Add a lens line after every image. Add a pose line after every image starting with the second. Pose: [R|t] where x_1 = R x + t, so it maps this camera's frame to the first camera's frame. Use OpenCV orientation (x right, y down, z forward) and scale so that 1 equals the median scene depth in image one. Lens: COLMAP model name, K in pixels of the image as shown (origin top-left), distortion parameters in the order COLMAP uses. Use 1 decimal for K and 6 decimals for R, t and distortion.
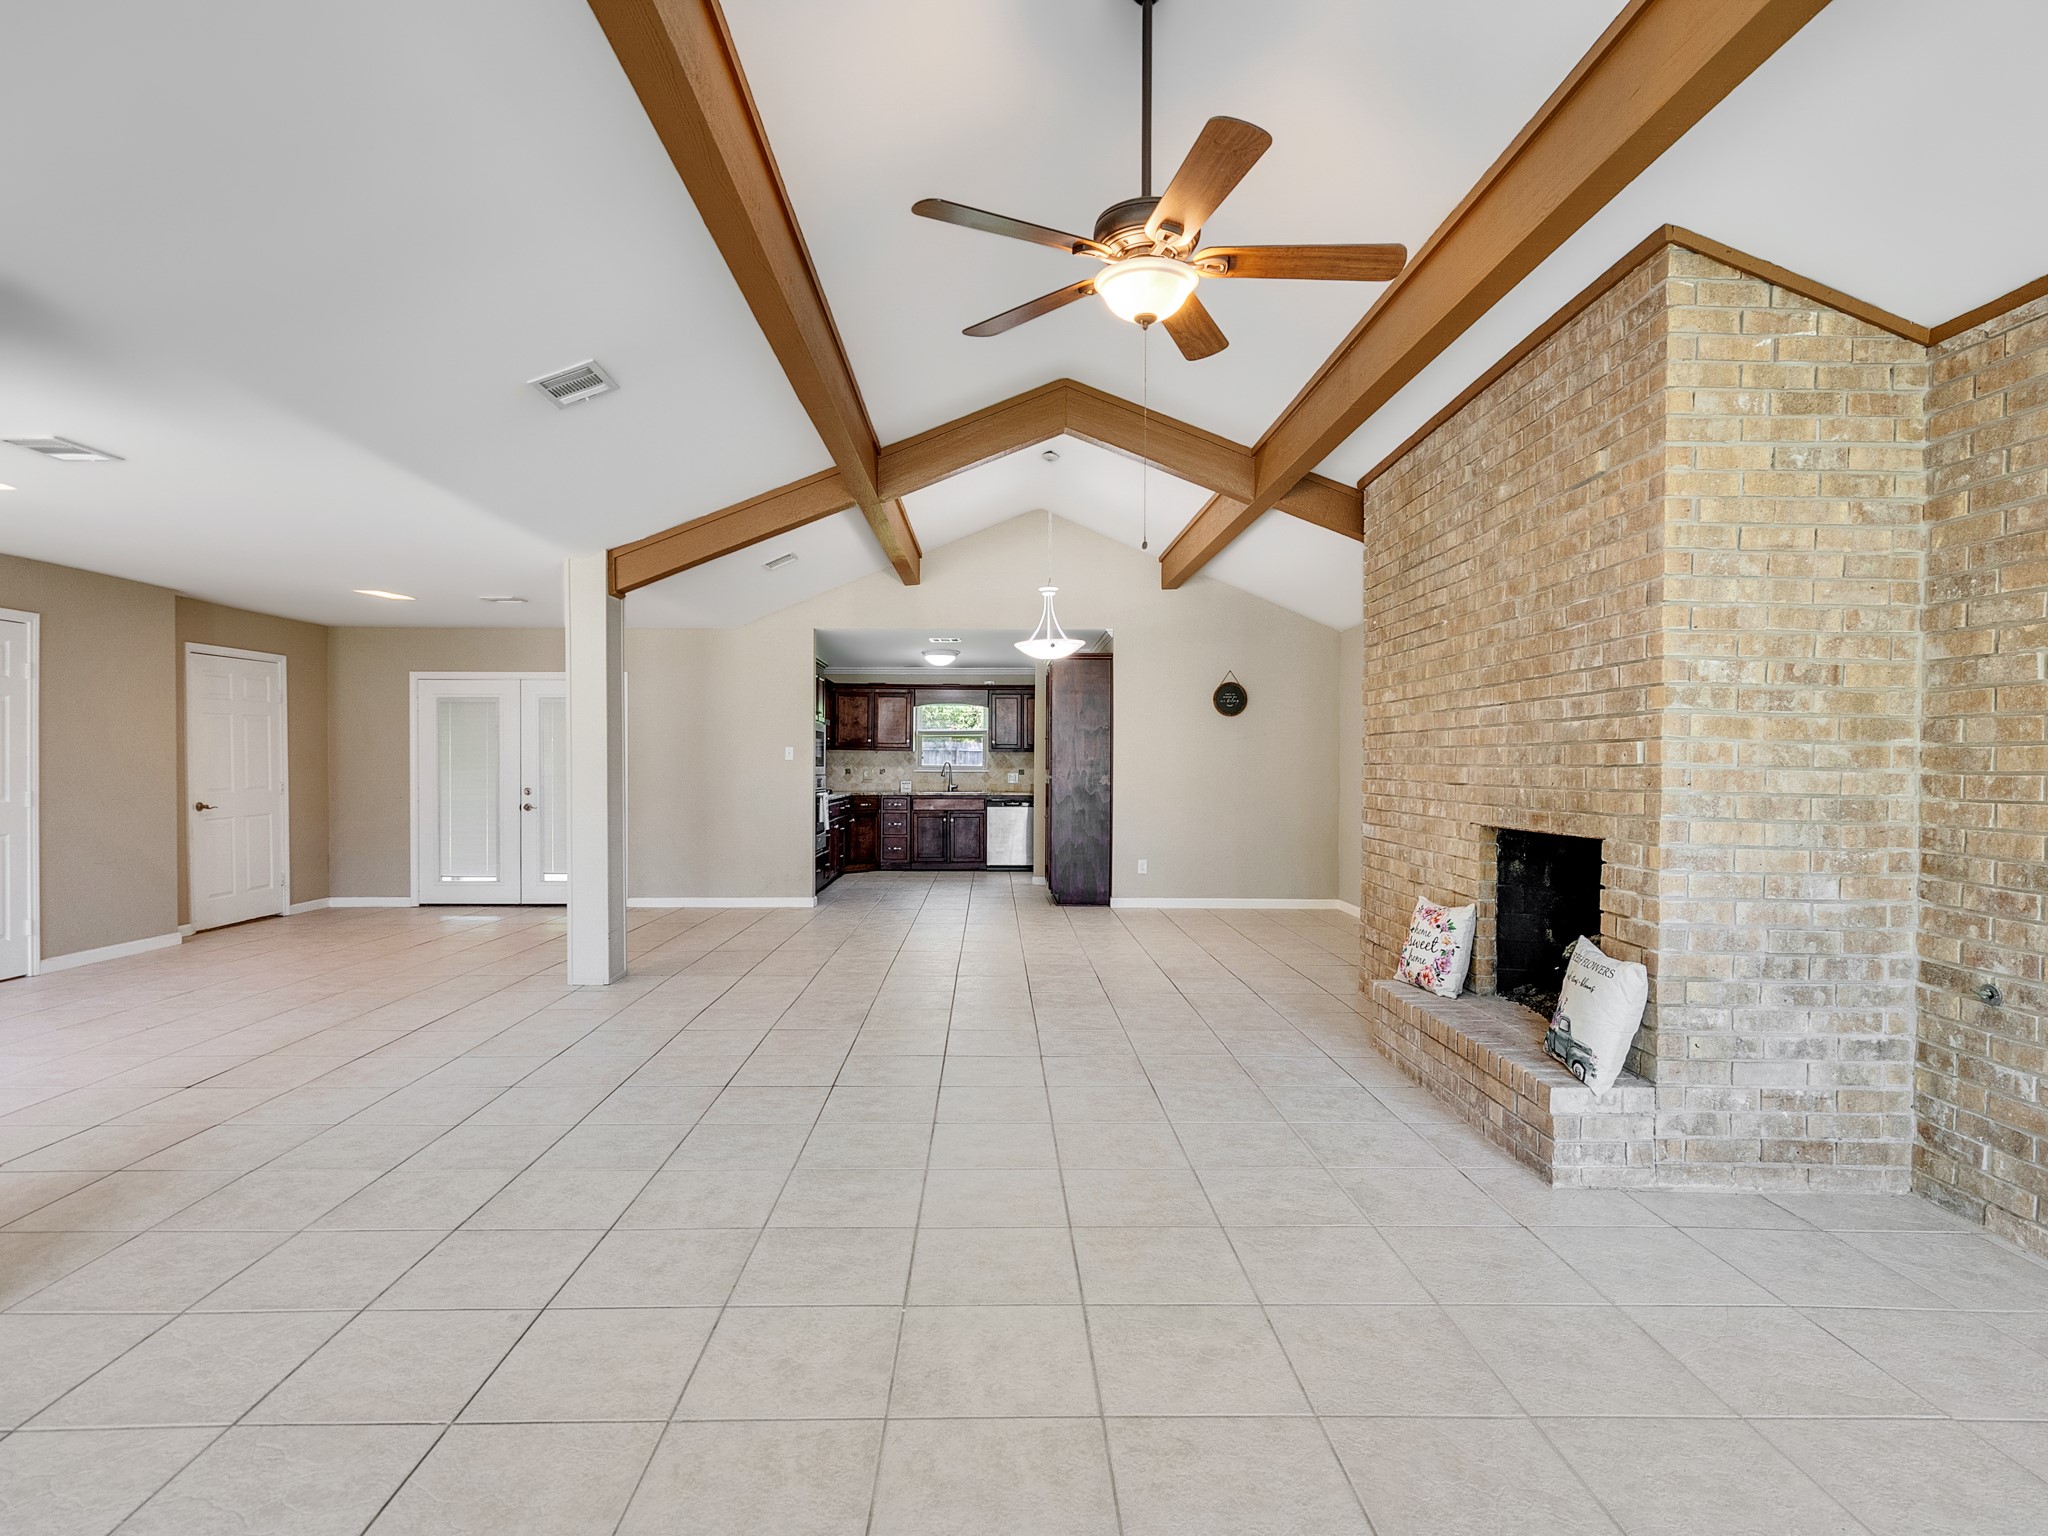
lens RADIAL K [[1048.9, 0, 1006.3], [0, 1048.9, 768.9], [0, 0, 1]] dist [-0.010336, 0.007453]
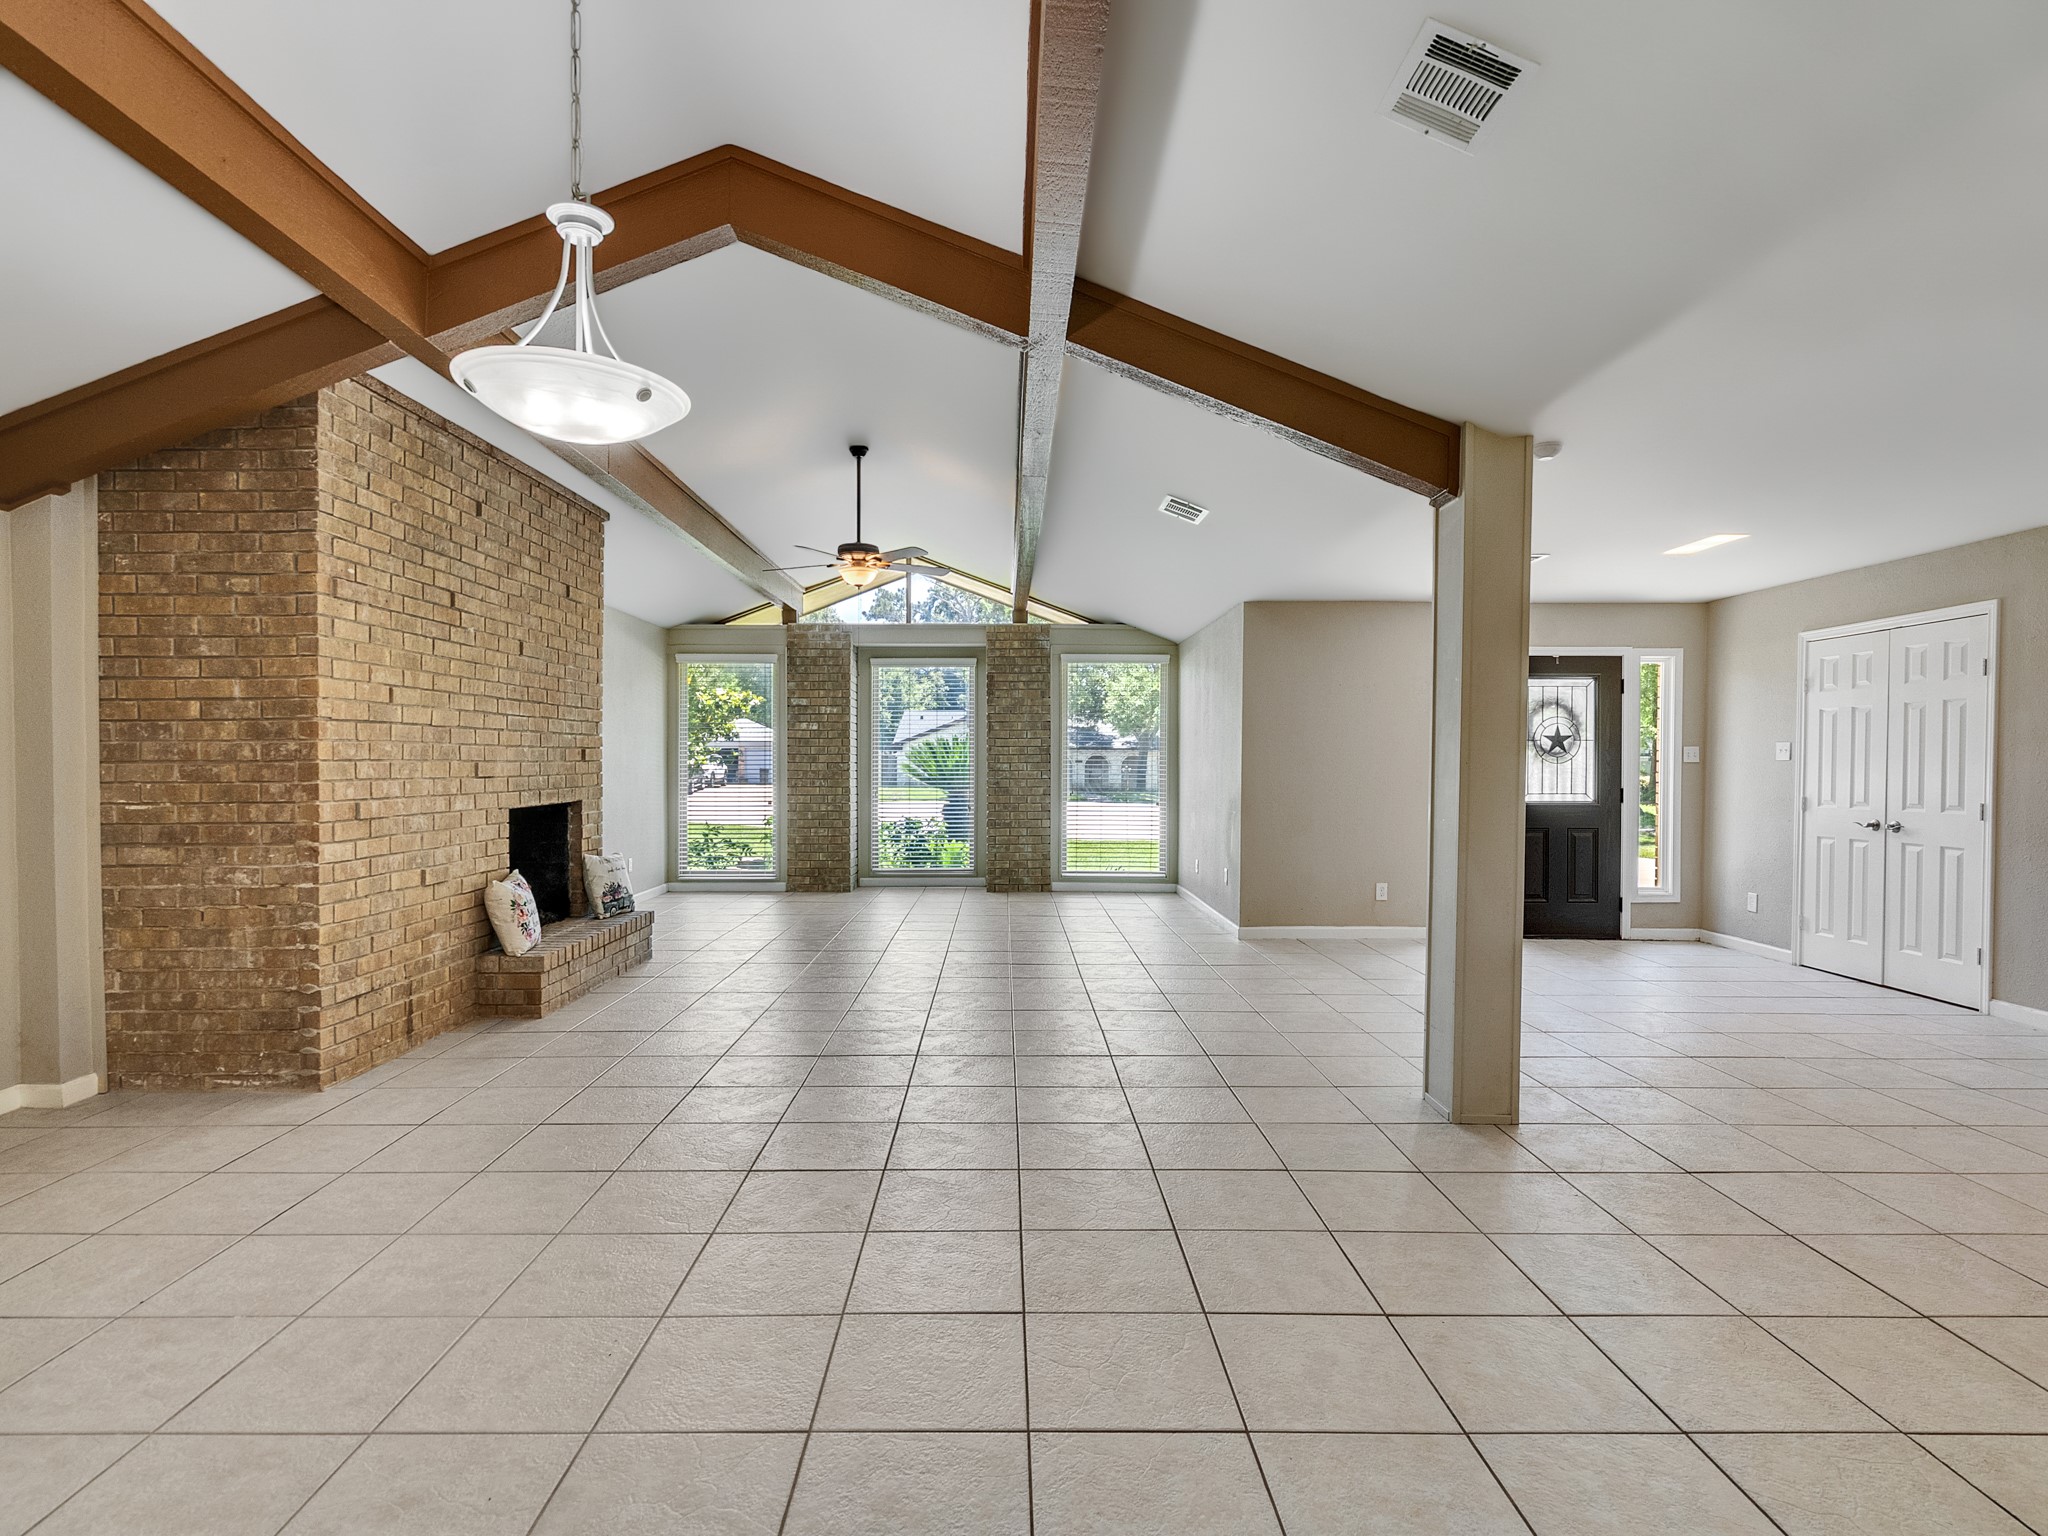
lens RADIAL K [[1048.9, 0, 1006.7], [0, 1048.9, 770.1], [0, 0, 1]] dist [-0.010336, 0.007453]
pose [[-0.999894, -0.007262, 0.012596, -0.221220], [-0.007066, 0.999855, 0.015506, -0.022209], [-0.012706, 0.015415, -0.999800, 3.032139]]
